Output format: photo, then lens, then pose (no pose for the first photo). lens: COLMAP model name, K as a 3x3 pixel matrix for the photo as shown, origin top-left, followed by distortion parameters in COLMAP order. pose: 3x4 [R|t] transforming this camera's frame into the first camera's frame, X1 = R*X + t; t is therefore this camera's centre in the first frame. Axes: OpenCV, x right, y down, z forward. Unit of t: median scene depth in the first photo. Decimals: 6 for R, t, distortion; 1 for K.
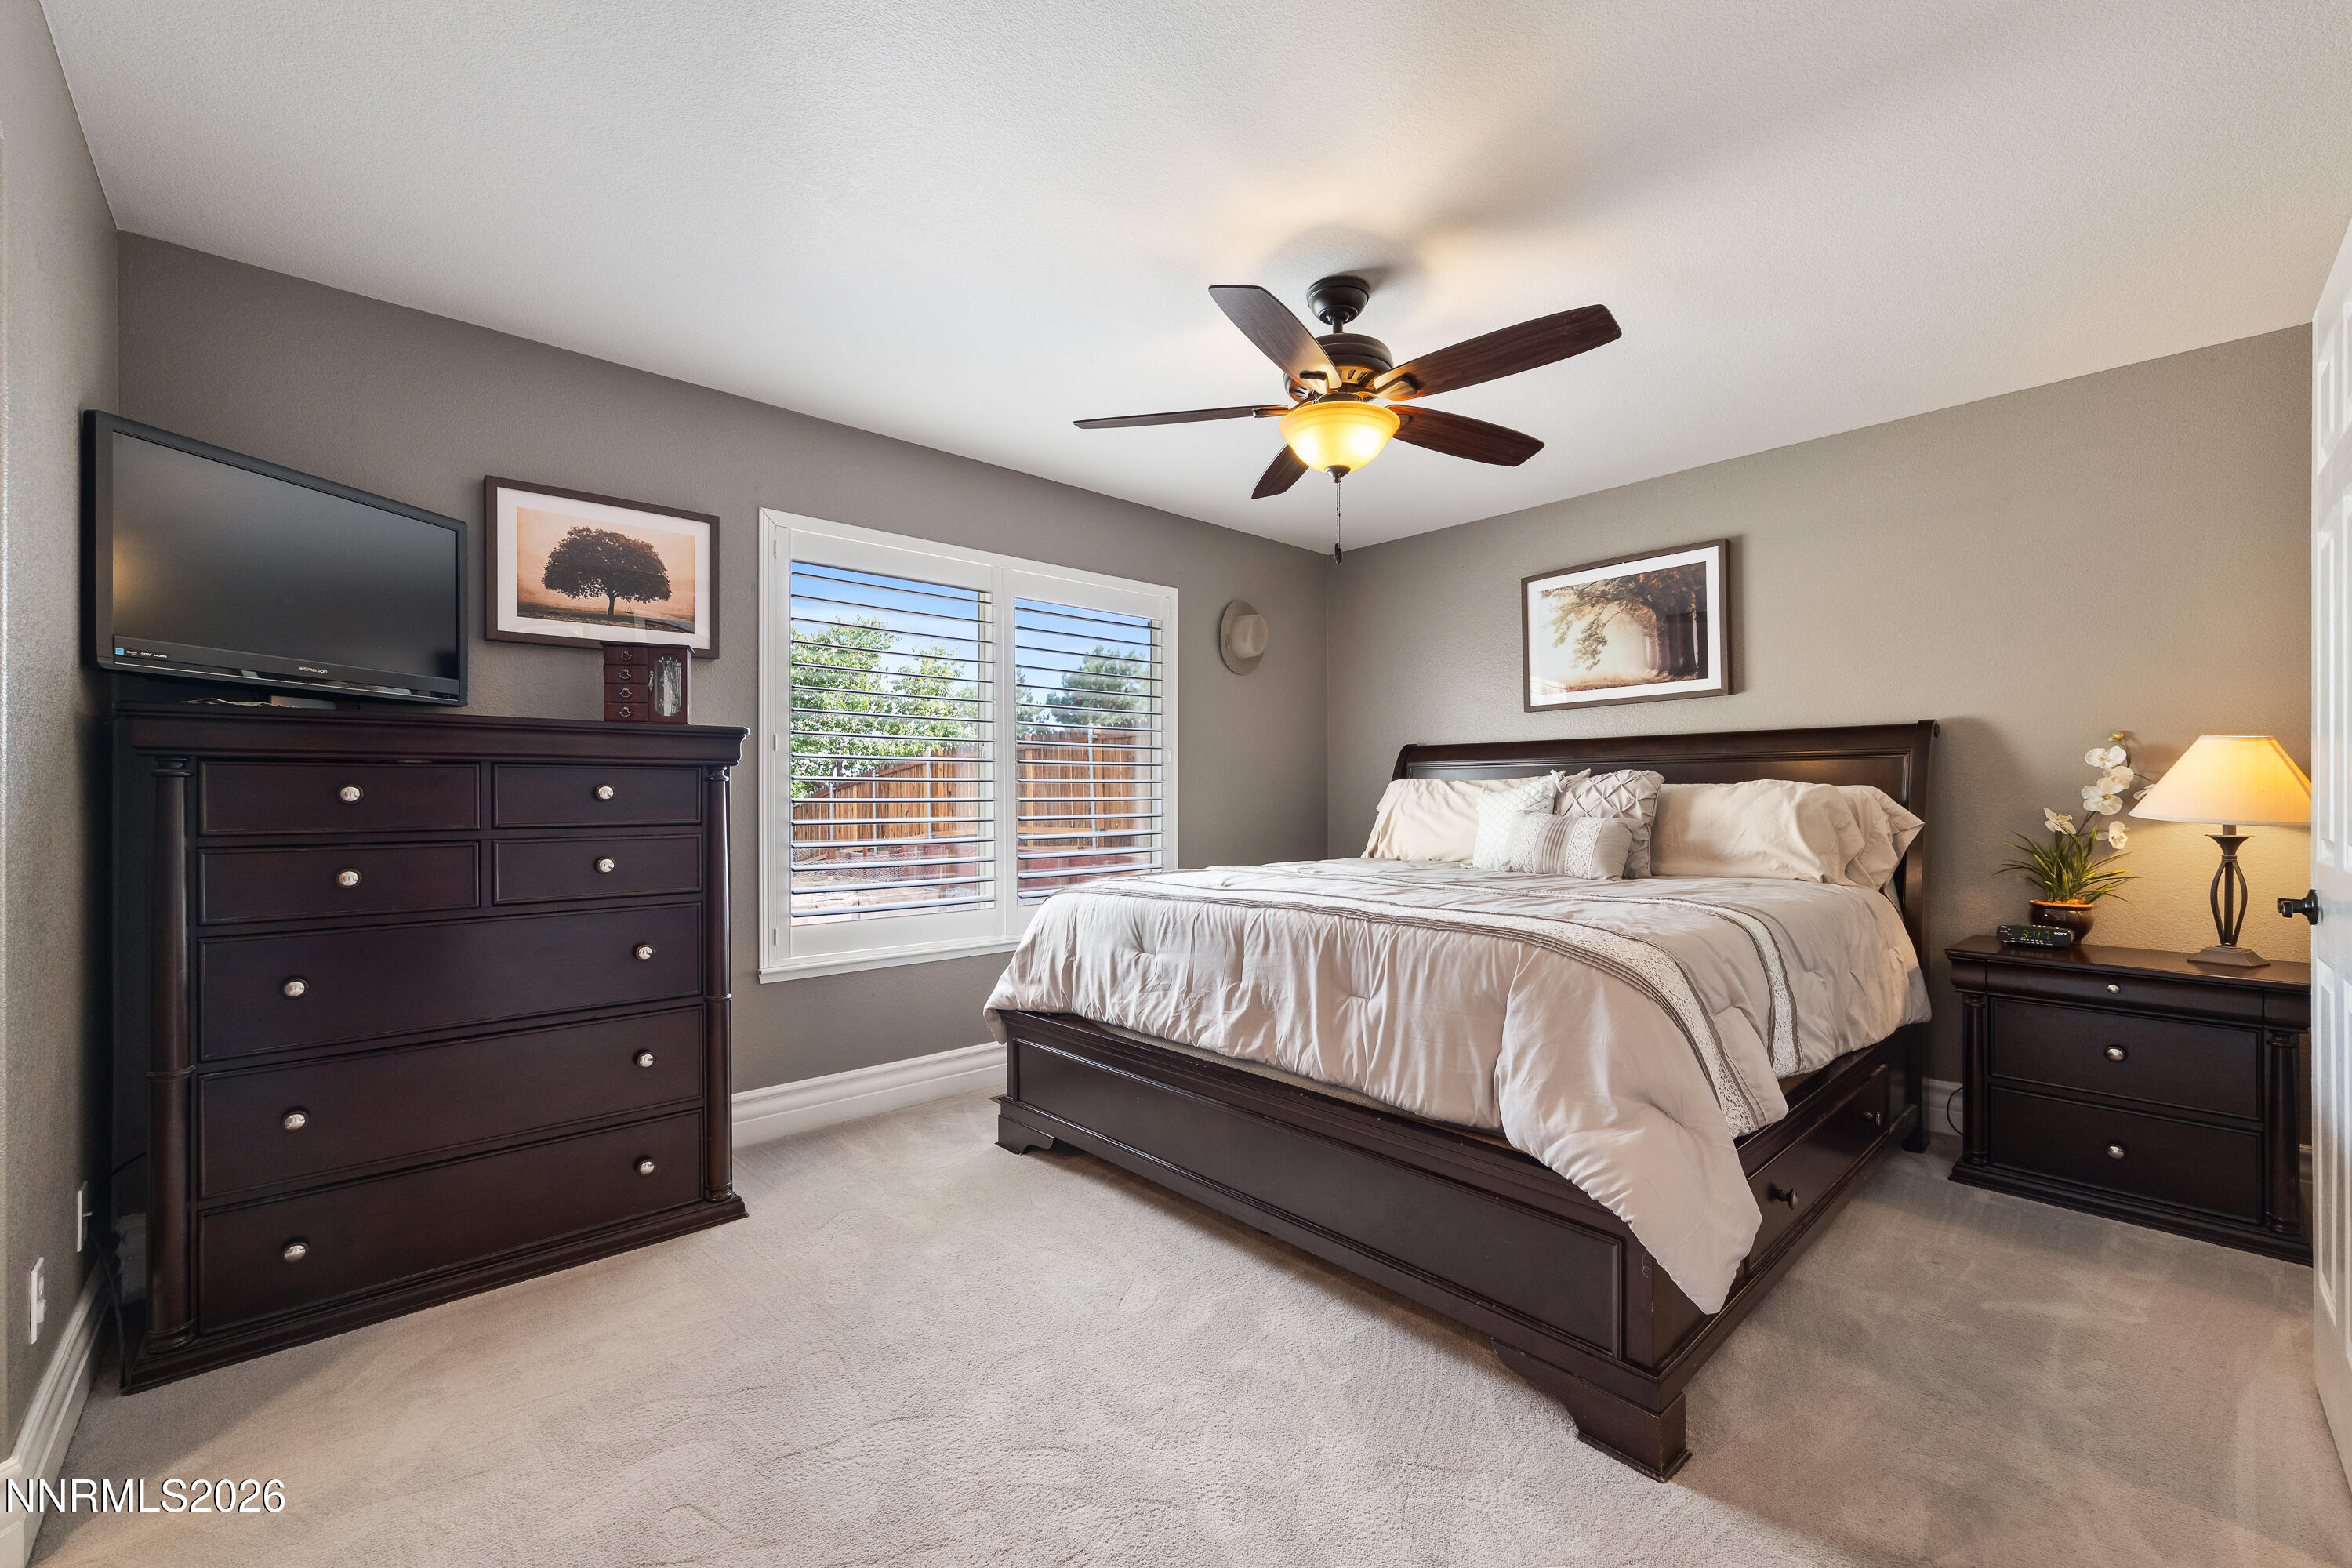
lens RADIAL K [[959.0, 0, 1176.8], [0, 959.0, 792.9], [0, 0, 1]] dist [0.002923, 0.001718]
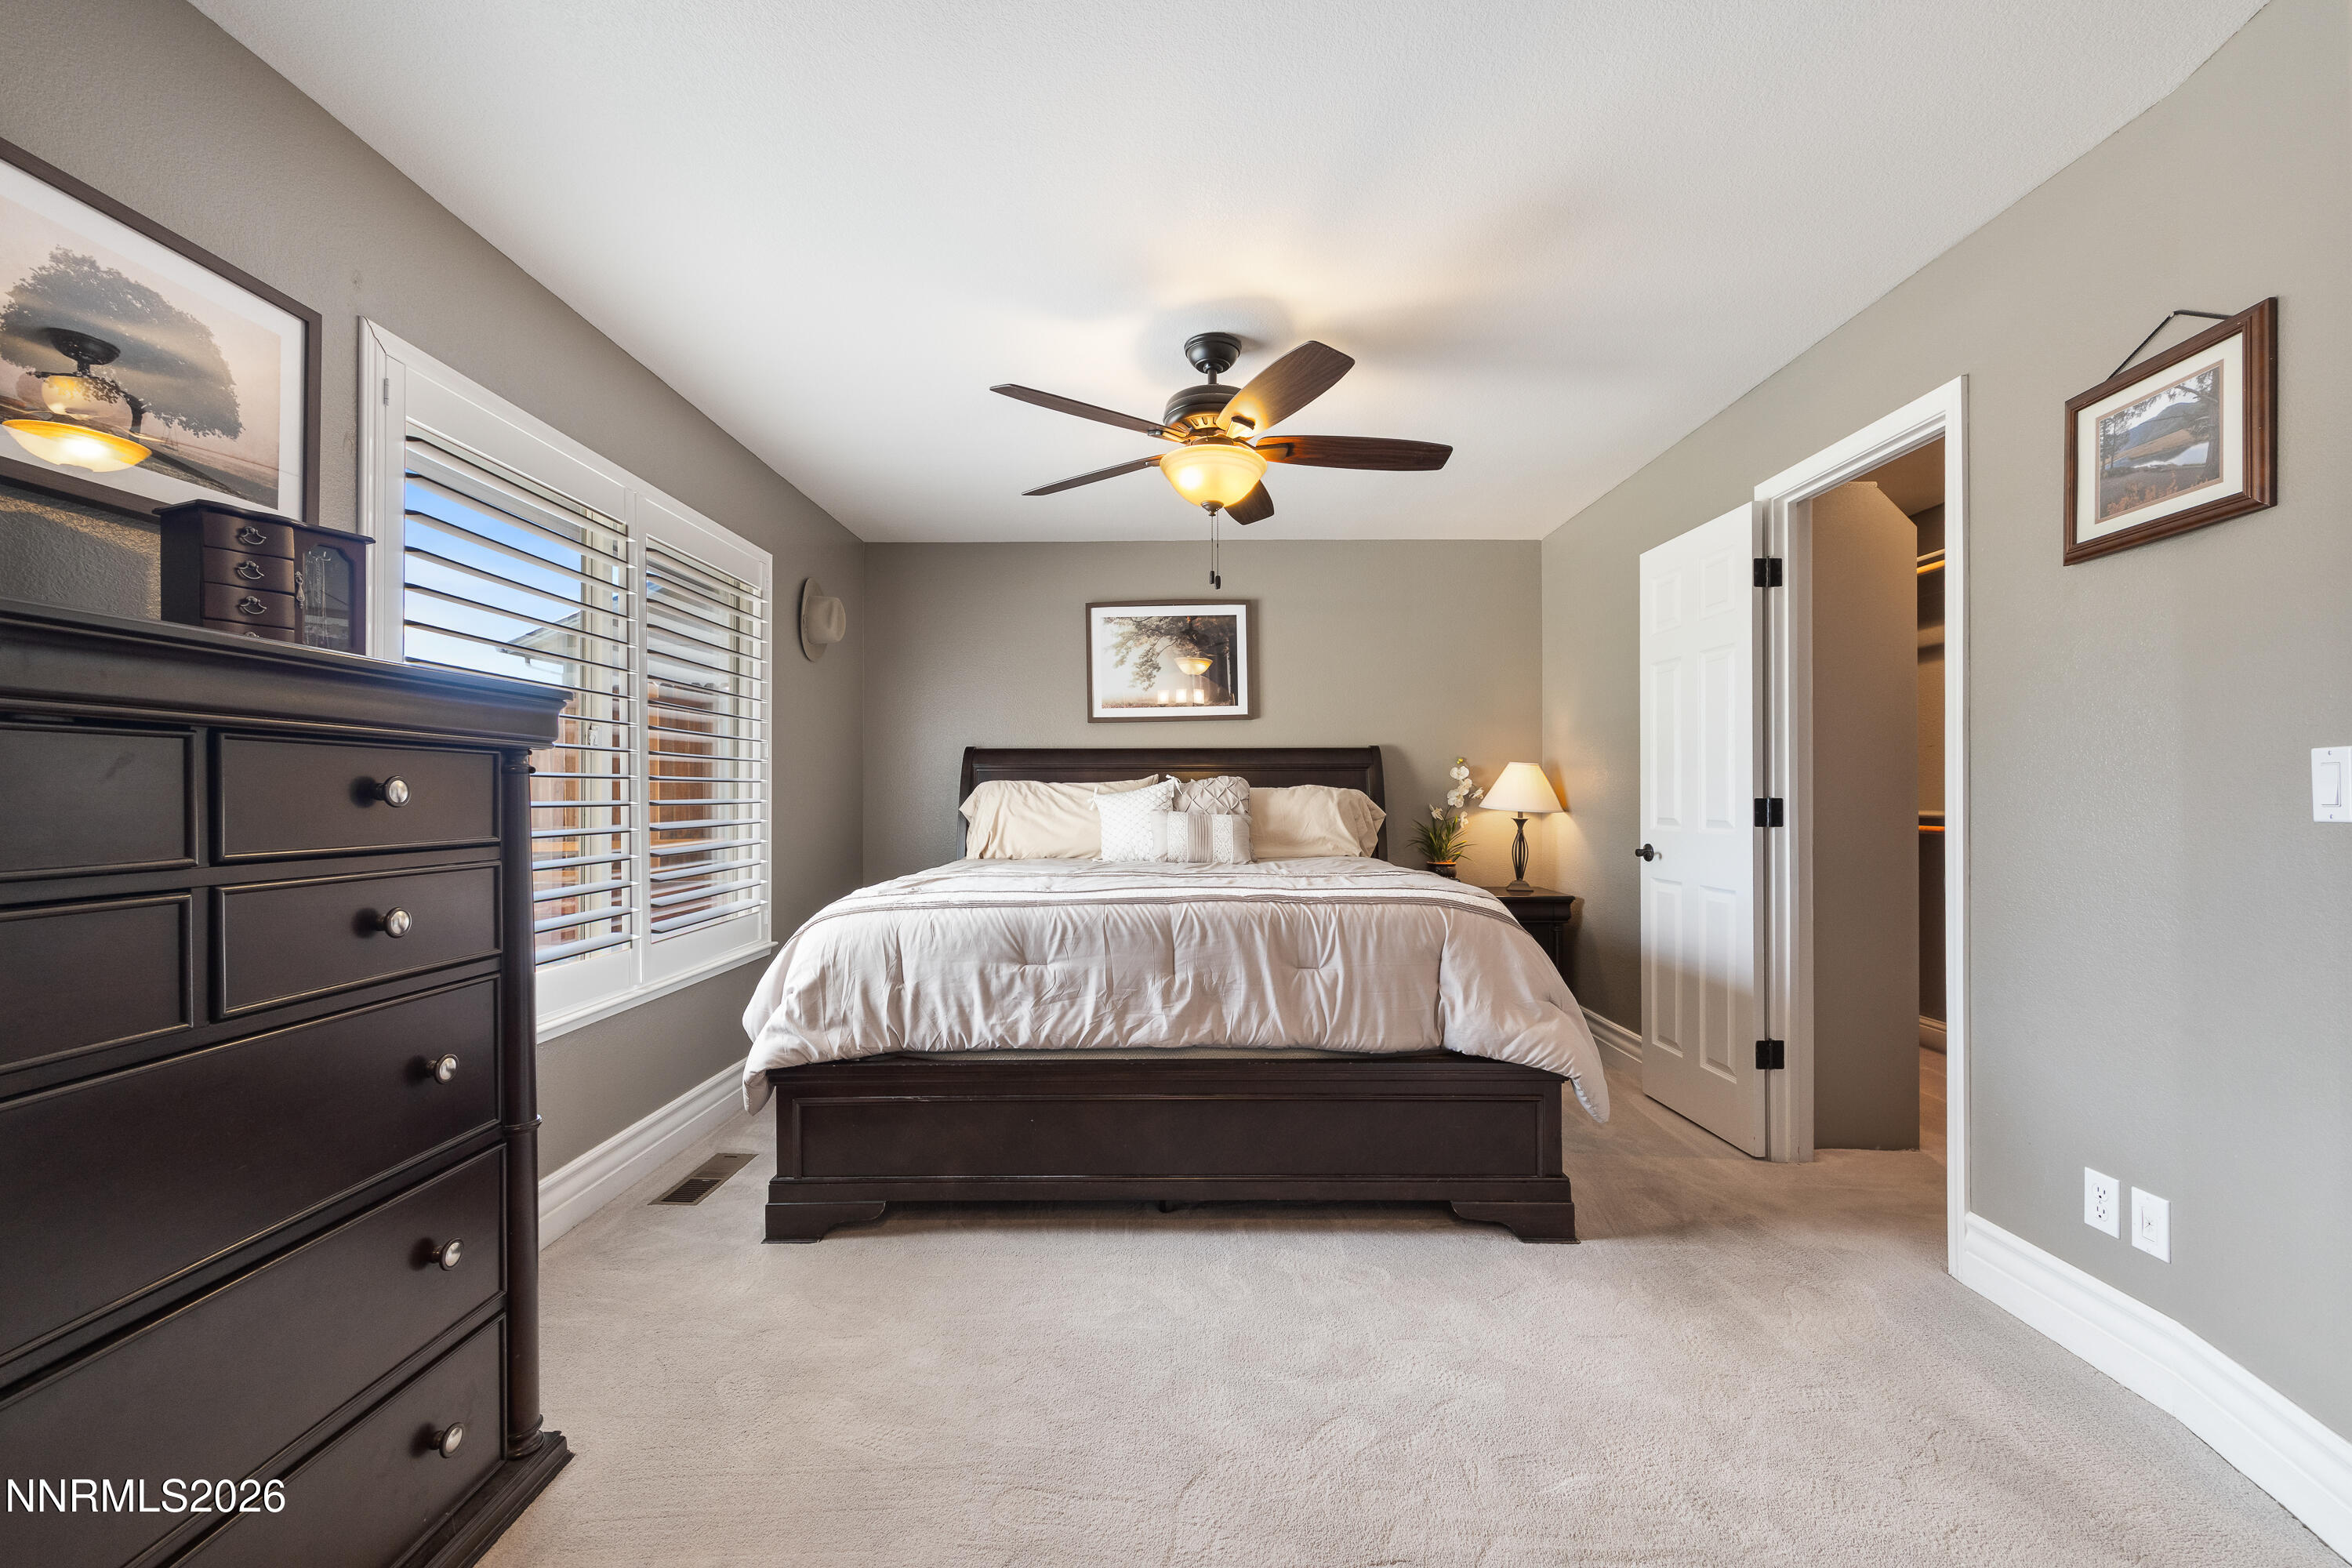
lens RADIAL K [[959.0, 0, 1182.5], [0, 959.0, 789.1], [0, 0, 1]] dist [0.002923, 0.001718]
pose [[0.674261, 0.004689, 0.738478, -0.612469], [-0.000824, 0.999984, -0.005597, 0.000443], [-0.738492, 0.003165, 0.674254, 0.251092]]
